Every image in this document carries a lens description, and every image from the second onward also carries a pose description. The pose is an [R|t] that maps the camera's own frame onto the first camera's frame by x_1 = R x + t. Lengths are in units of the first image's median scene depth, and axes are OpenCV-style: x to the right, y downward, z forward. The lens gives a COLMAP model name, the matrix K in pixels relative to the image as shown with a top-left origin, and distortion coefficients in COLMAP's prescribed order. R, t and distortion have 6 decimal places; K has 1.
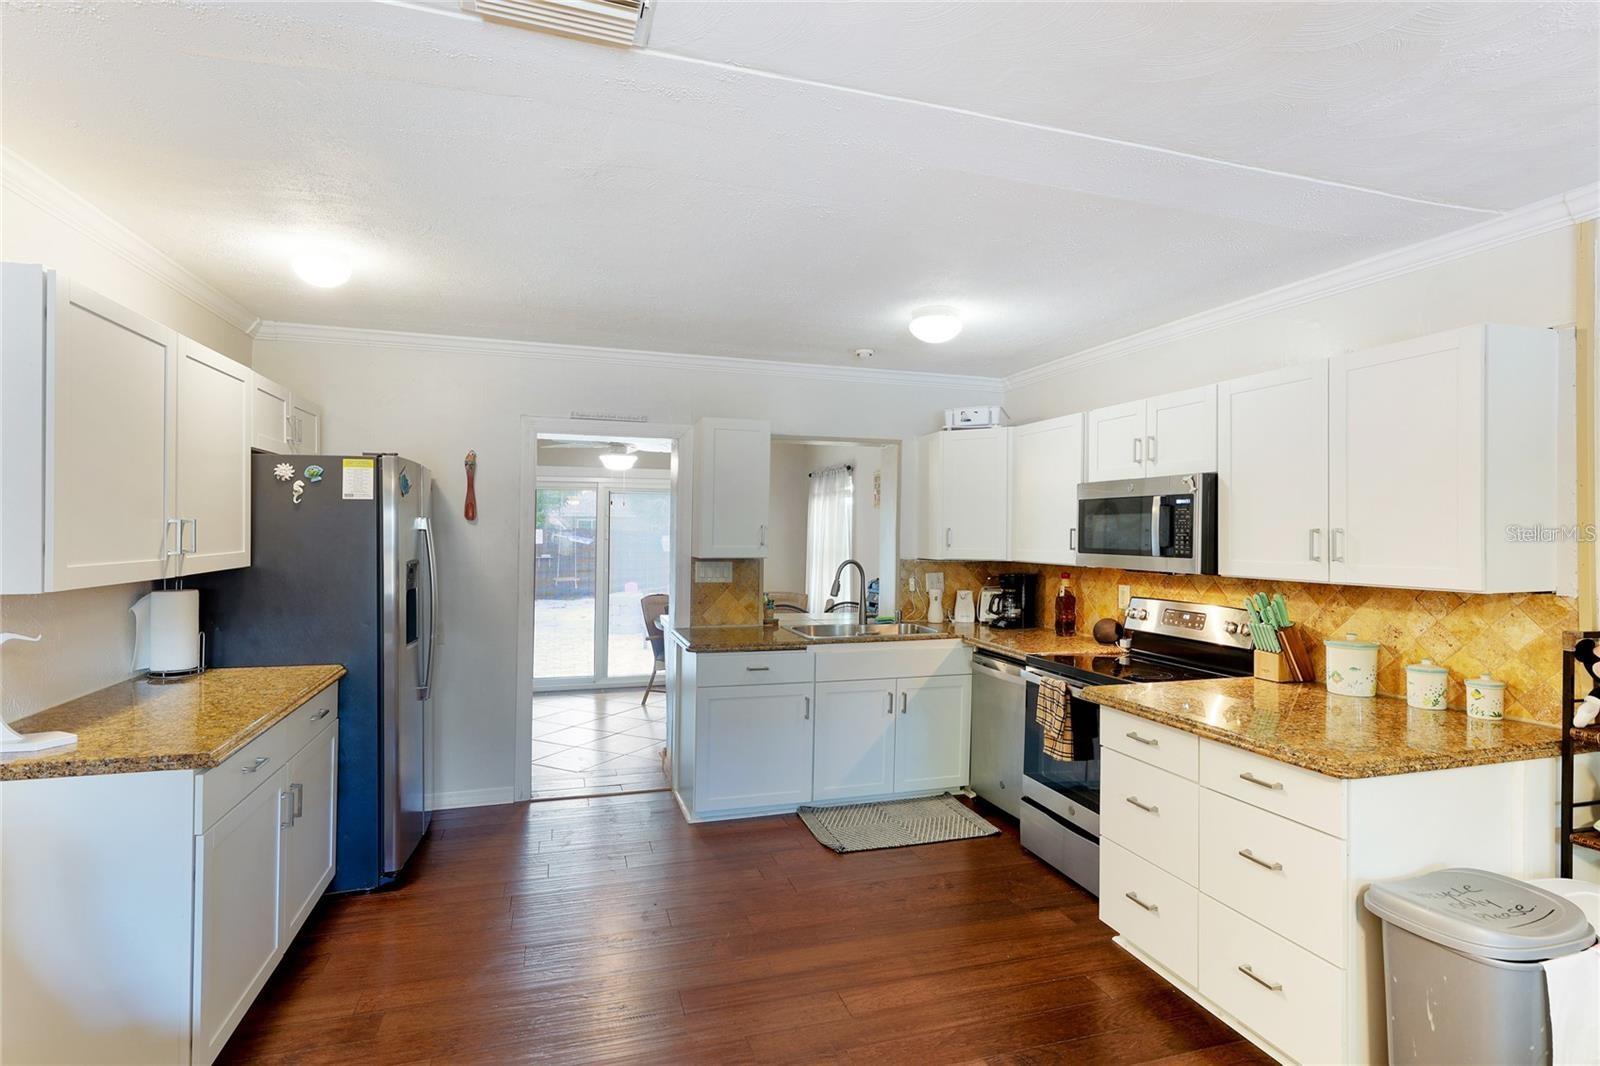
lens RADIAL K [[774.2, 0, 800.6], [0, 774.2, 526.8], [0, 0, 1]] dist [-0.007159, -0.000468]
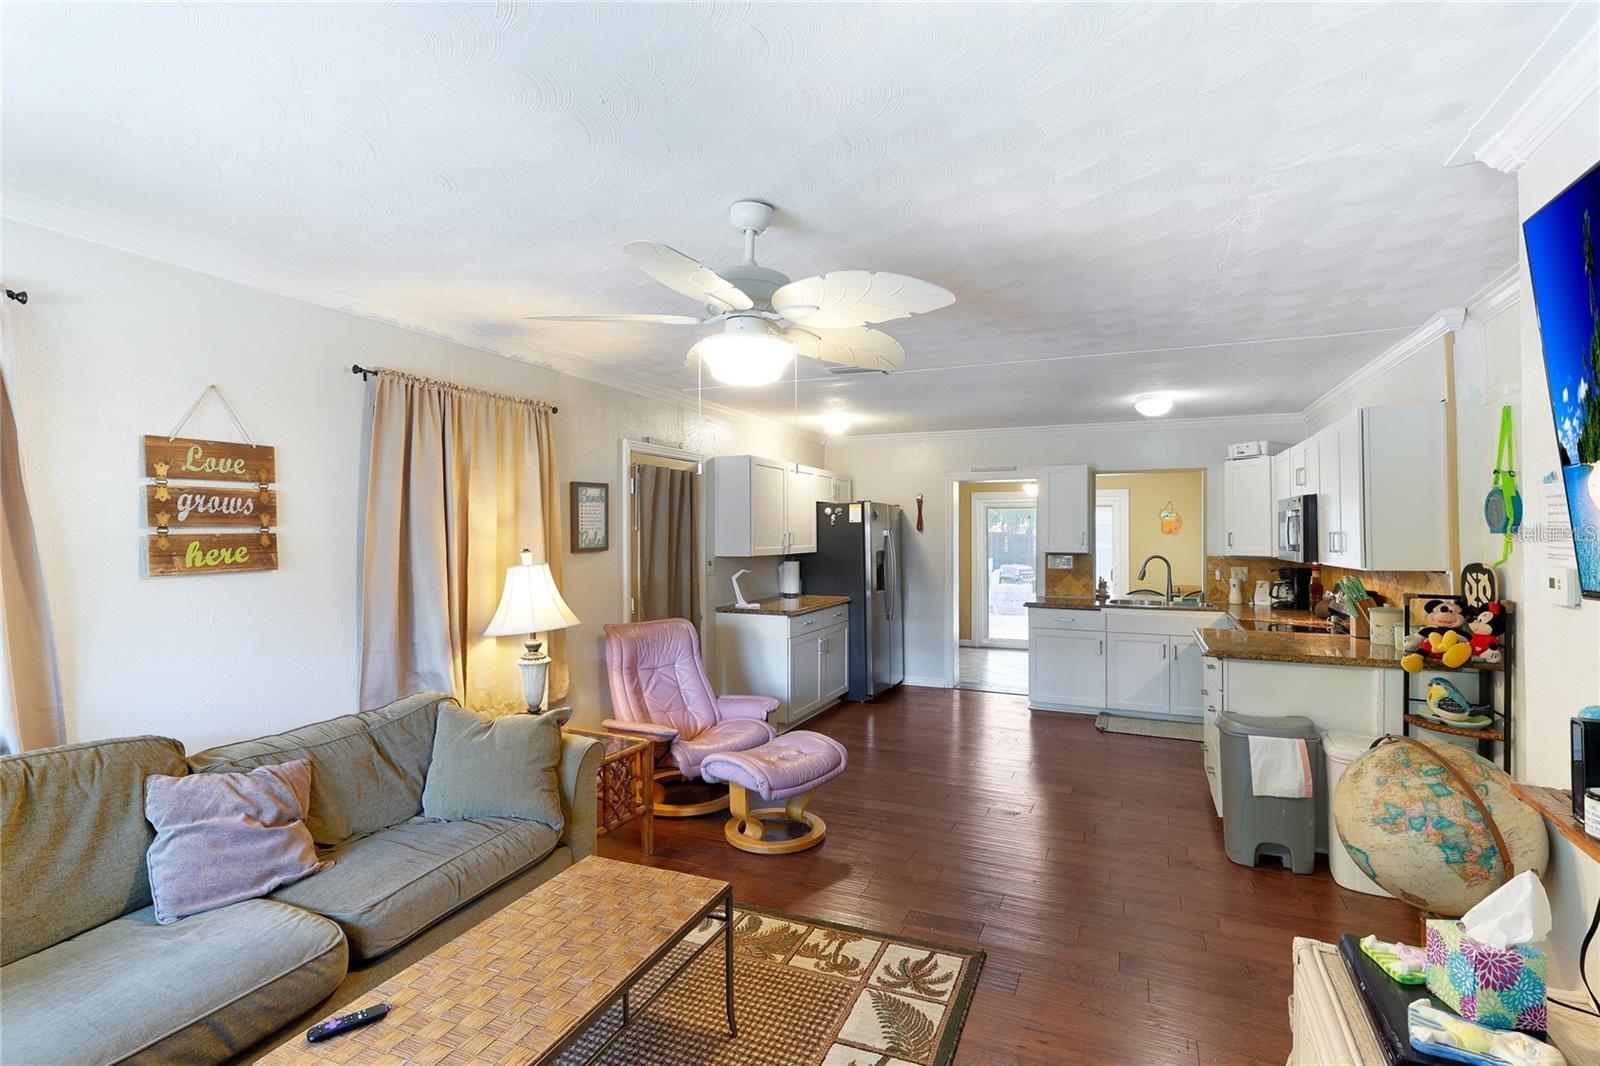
lens RADIAL K [[740.4, 0, 799.9], [0, 740.4, 533.2], [0, 0, 1]] dist [0.000073, 0.000007]
pose [[0.749198, -0.007927, -0.662299, 0.530486], [0.007884, 0.999964, -0.003051, 0.000430], [0.662299, -0.002936, 0.749234, -0.516672]]
